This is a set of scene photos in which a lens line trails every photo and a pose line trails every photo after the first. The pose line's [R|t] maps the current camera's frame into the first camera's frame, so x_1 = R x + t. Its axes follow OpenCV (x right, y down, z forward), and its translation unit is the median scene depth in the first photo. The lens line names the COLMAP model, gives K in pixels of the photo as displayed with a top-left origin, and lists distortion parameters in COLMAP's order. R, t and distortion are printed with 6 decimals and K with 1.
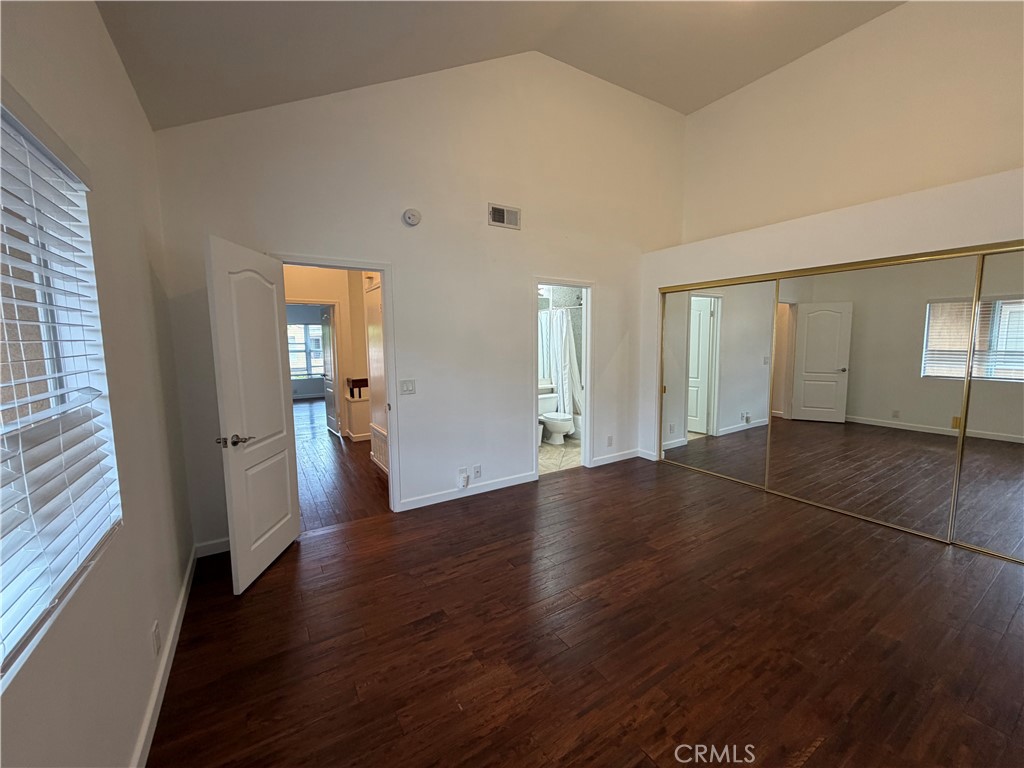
lens RADIAL K [[407.8, 0, 510.4], [0, 407.8, 386.4], [0, 0, 1]] dist [0.000468, 0.001569]
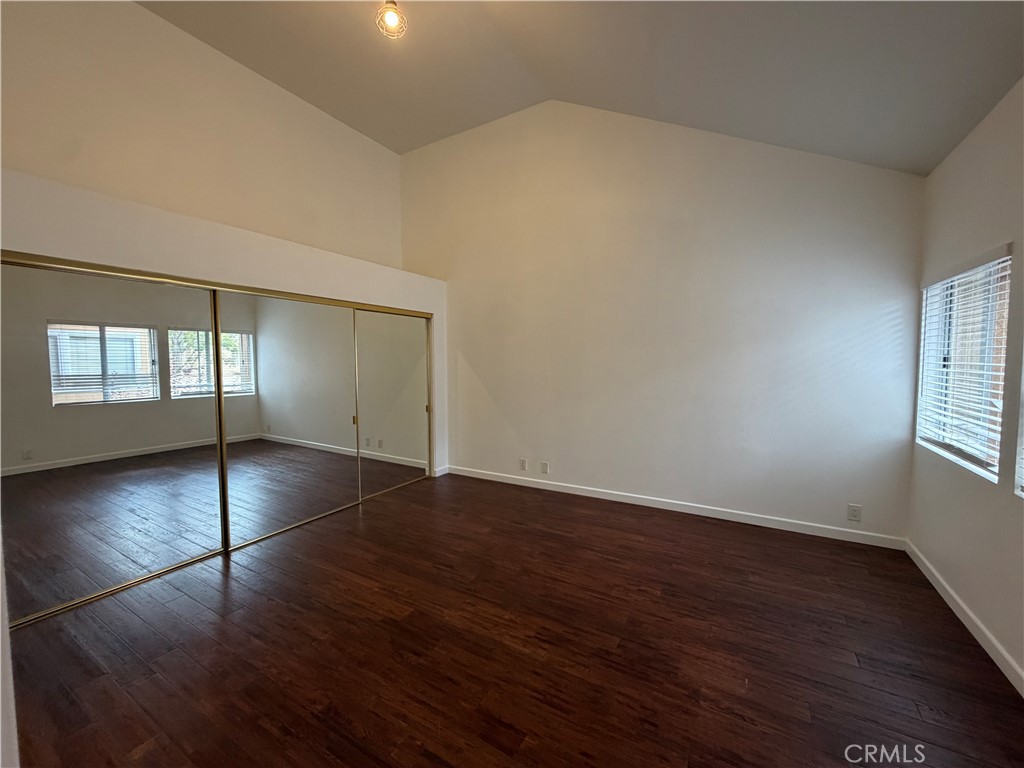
lens RADIAL K [[407.8, 0, 509.7], [0, 407.8, 383.4], [0, 0, 1]] dist [0.000468, 0.001569]
pose [[-0.461740, -0.034073, 0.886361, -0.561703], [0.097865, 0.991205, 0.089085, -0.143116], [-0.881600, 0.127878, -0.454344, 1.401303]]
